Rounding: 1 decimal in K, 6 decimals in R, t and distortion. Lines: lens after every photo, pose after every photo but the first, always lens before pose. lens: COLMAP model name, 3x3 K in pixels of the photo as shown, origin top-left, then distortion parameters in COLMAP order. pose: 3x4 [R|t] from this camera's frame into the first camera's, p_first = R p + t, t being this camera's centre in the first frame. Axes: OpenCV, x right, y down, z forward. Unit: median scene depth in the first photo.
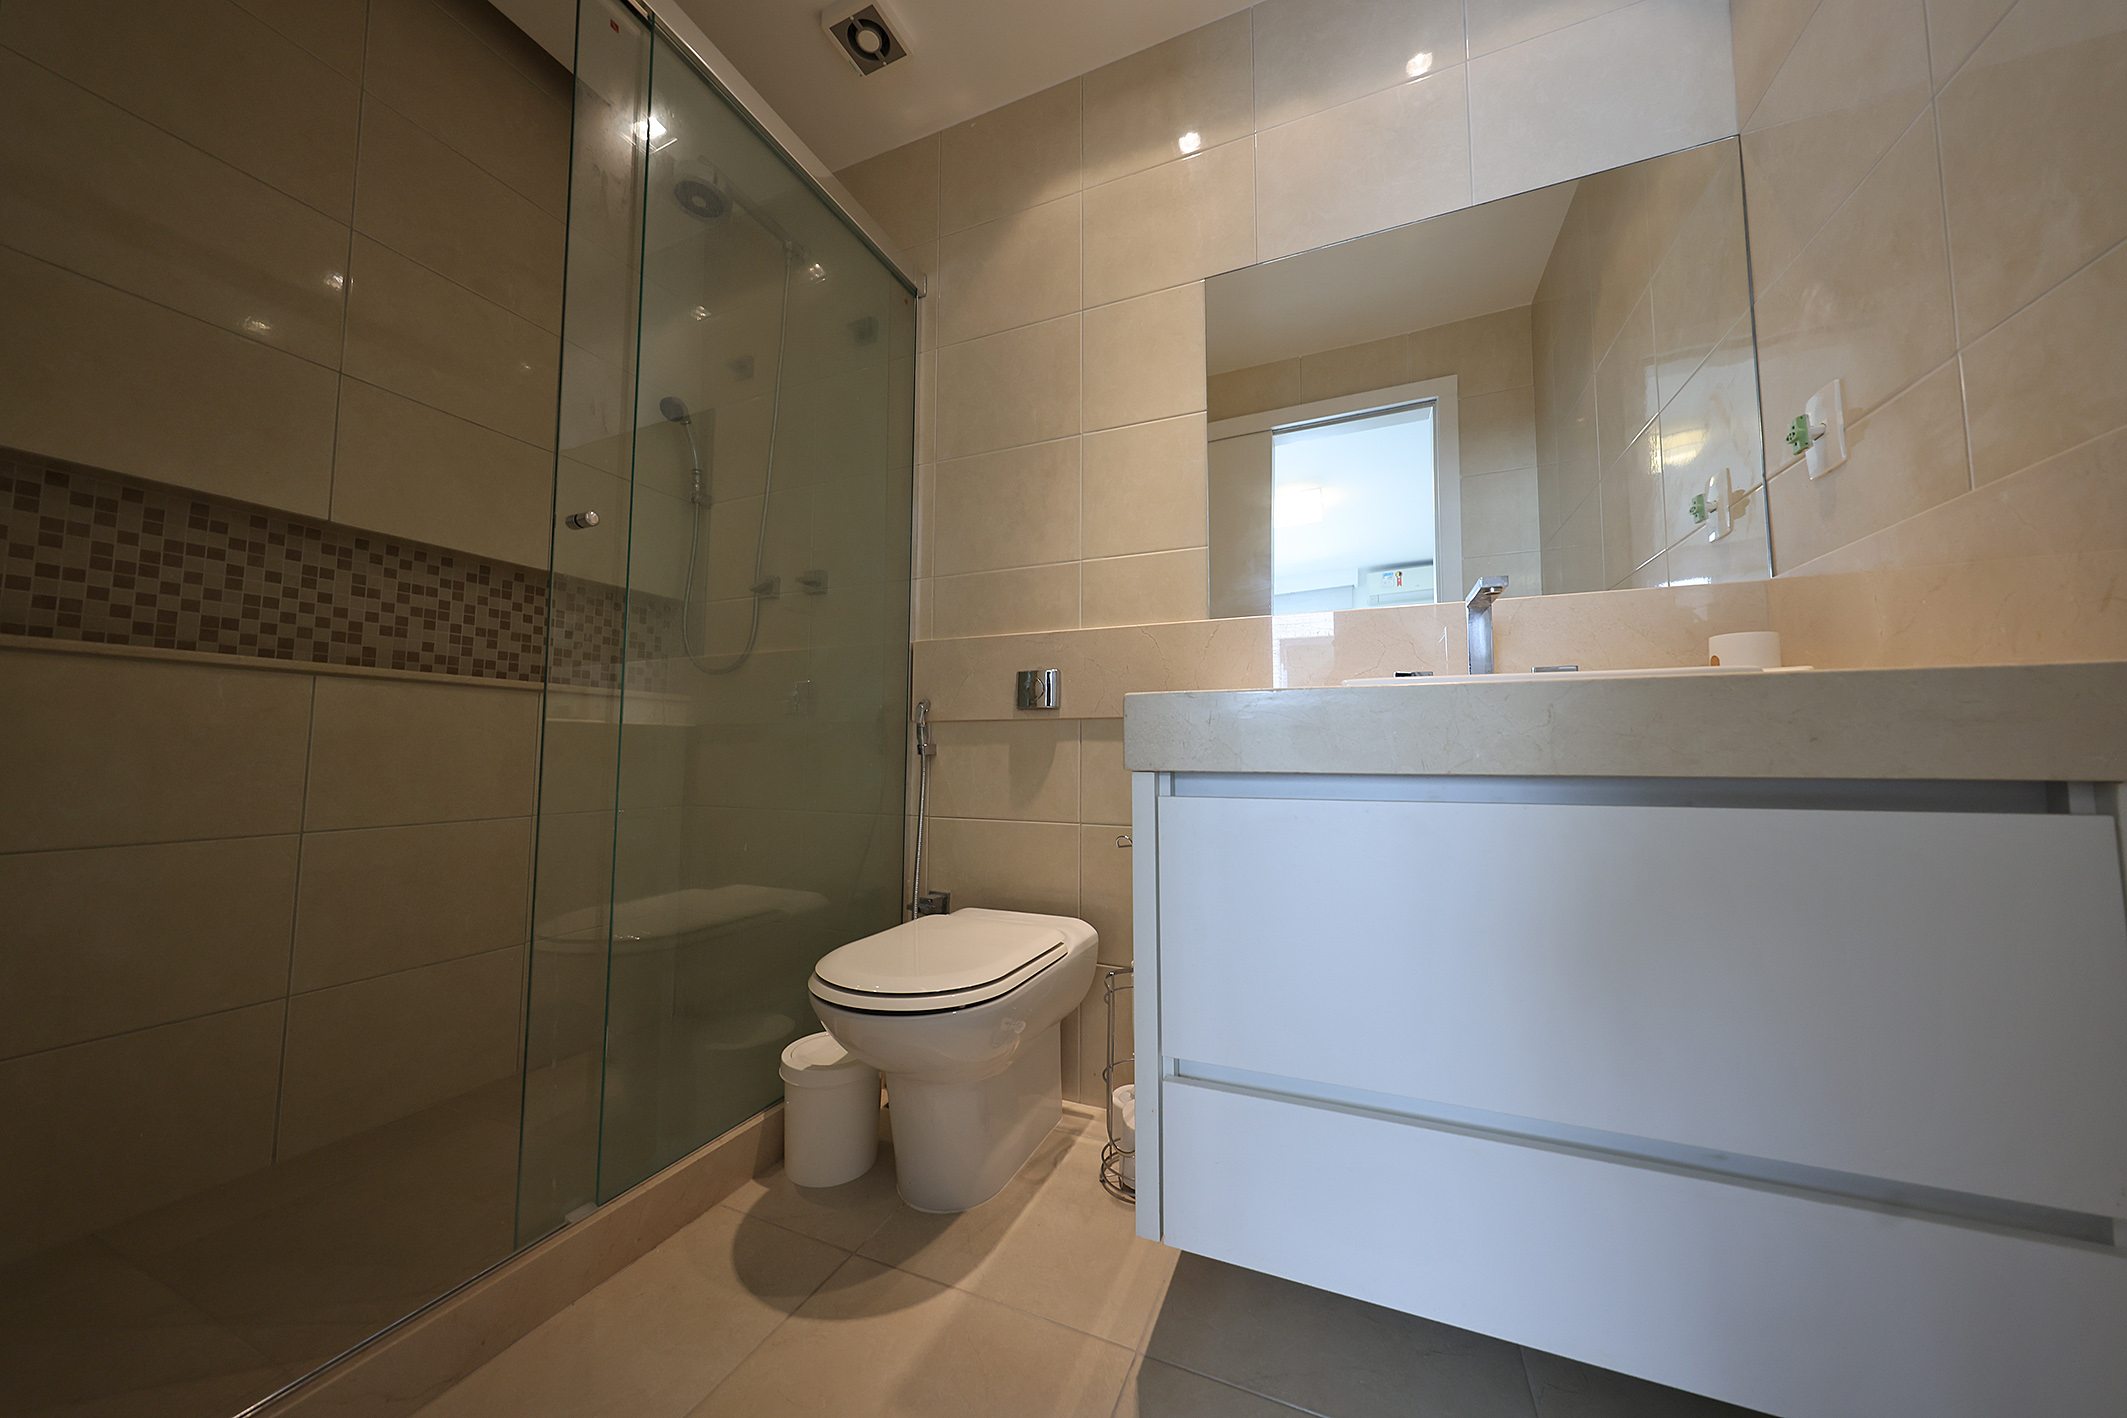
lens RADIAL K [[700.8, 0, 1061.9], [0, 700.8, 703.5], [0, 0, 1]] dist [0.001390, 0.000025]
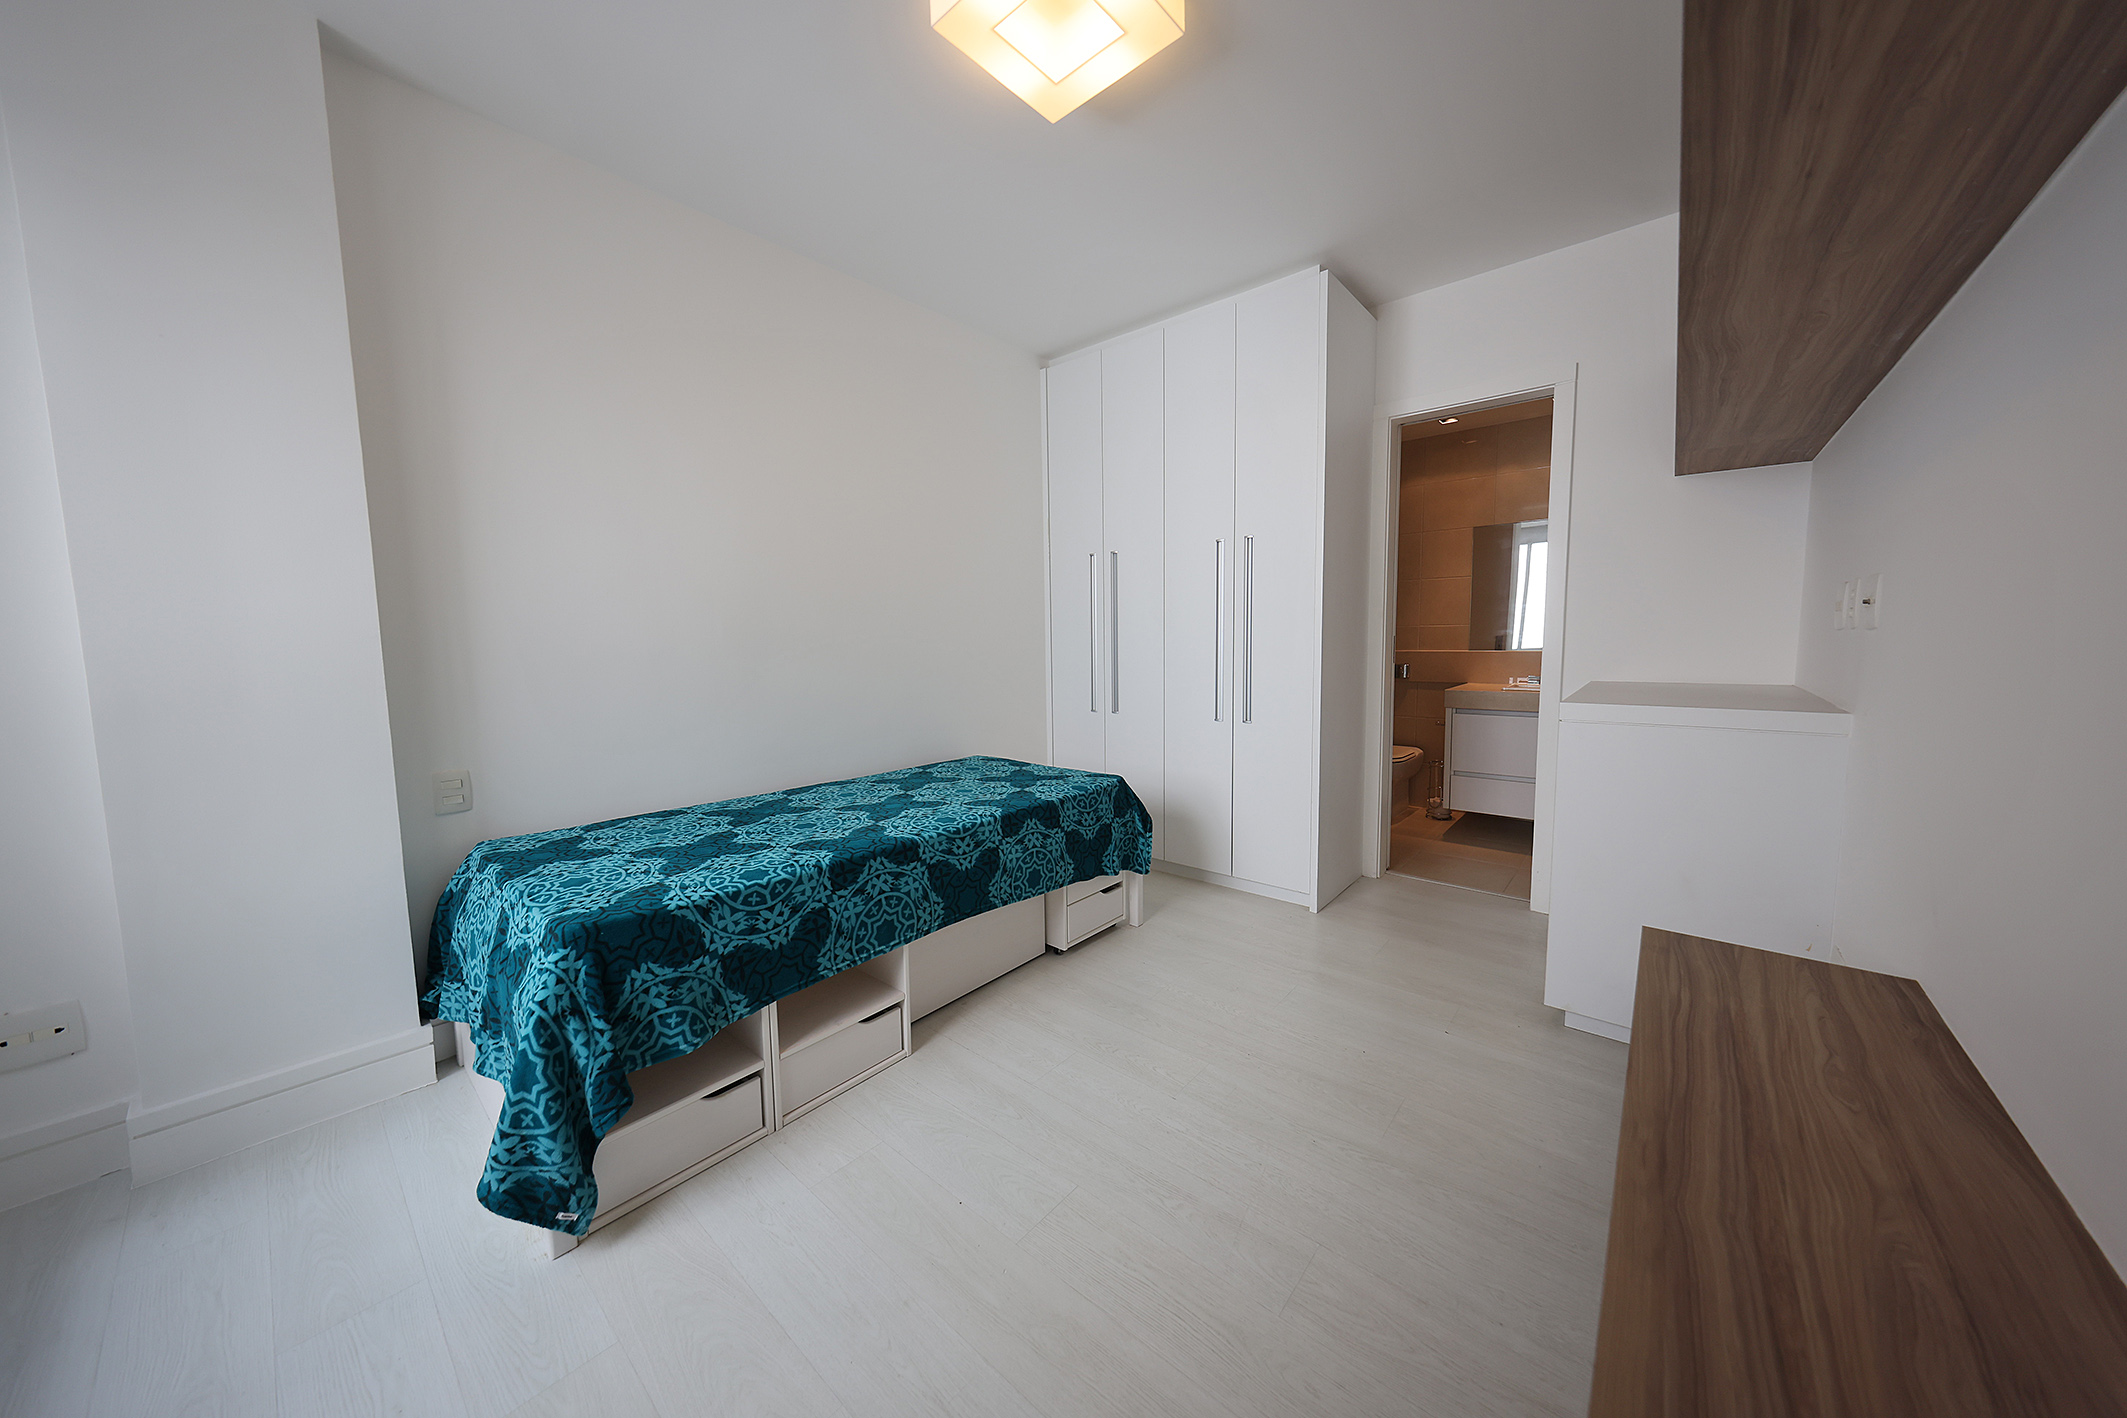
lens RADIAL K [[700.8, 0, 1061.9], [0, 700.8, 703.5], [0, 0, 1]] dist [0.001390, 0.000025]
pose [[0.949915, 0.017277, -0.312031, -0.517705], [0.034845, 0.986389, 0.160696, -0.456202], [0.310560, -0.163521, 0.936383, -2.445980]]
